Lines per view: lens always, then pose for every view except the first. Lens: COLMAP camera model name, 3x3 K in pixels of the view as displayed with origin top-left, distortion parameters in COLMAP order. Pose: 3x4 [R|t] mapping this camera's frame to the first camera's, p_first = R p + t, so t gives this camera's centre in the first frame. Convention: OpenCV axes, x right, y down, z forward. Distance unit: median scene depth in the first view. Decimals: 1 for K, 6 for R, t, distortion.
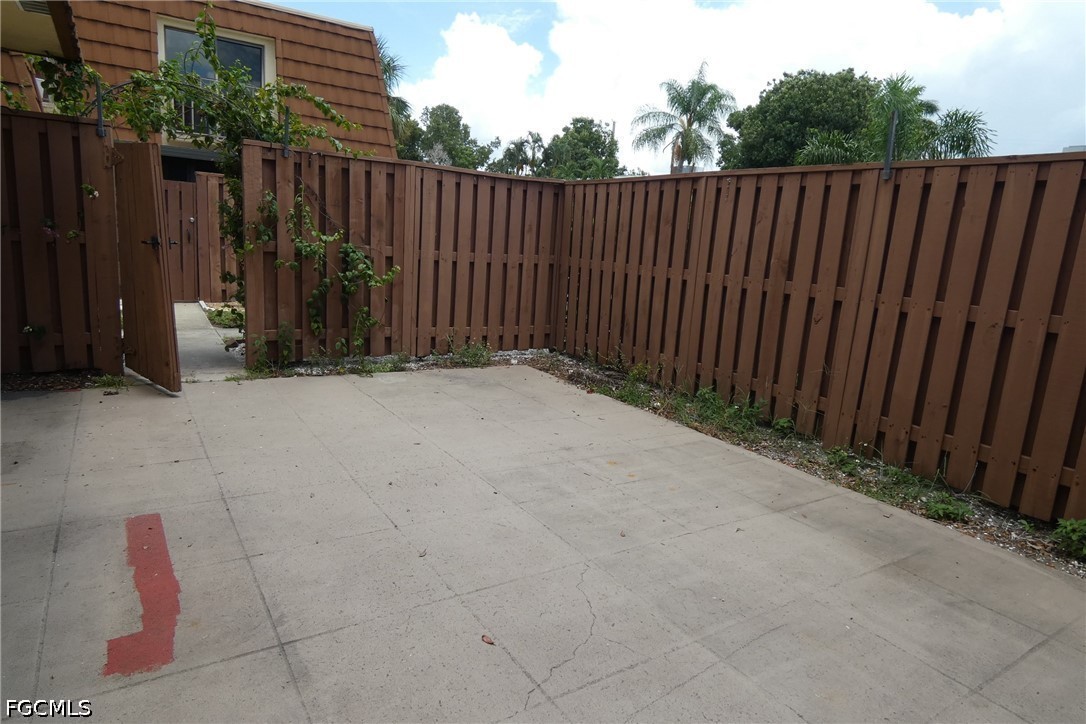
lens RADIAL K [[655.5, 0, 546.2], [0, 655.5, 357.3], [0, 0, 1]] dist [-0.005301, 0.003163]
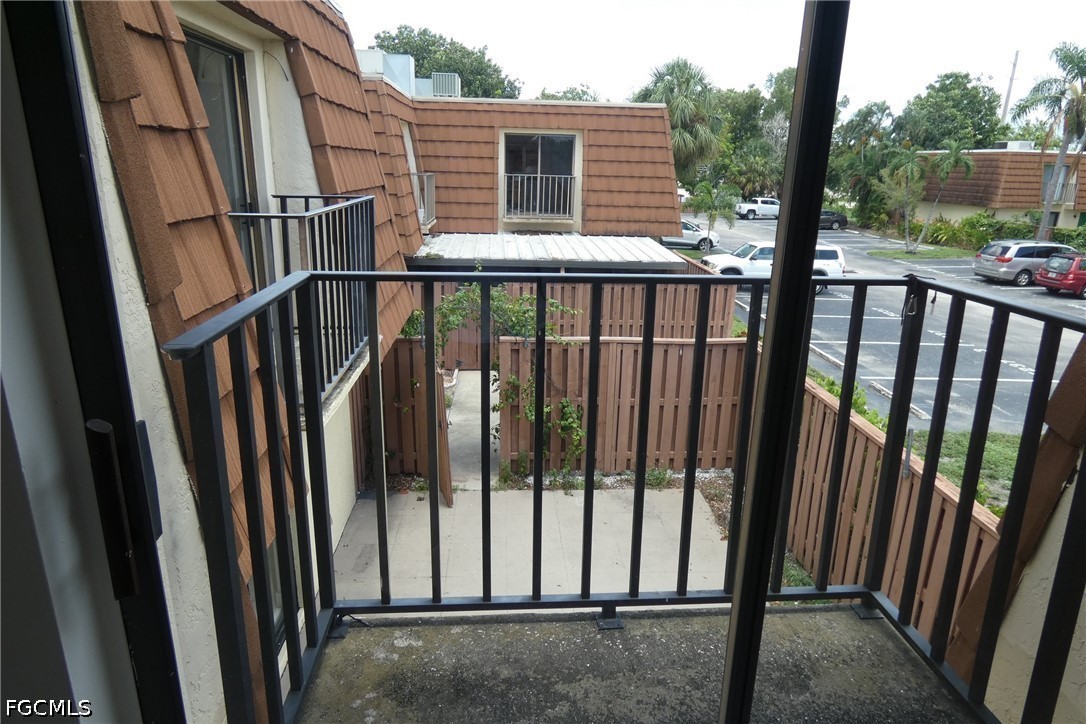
lens RADIAL K [[655.5, 0, 541.0], [0, 655.5, 357.3], [0, 0, 1]] dist [-0.005301, 0.003163]
pose [[0.864006, 0.095353, -0.494369, 0.067461], [-0.051097, 0.993439, 0.102311, -0.077744], [0.500881, -0.063137, 0.863210, -0.050402]]
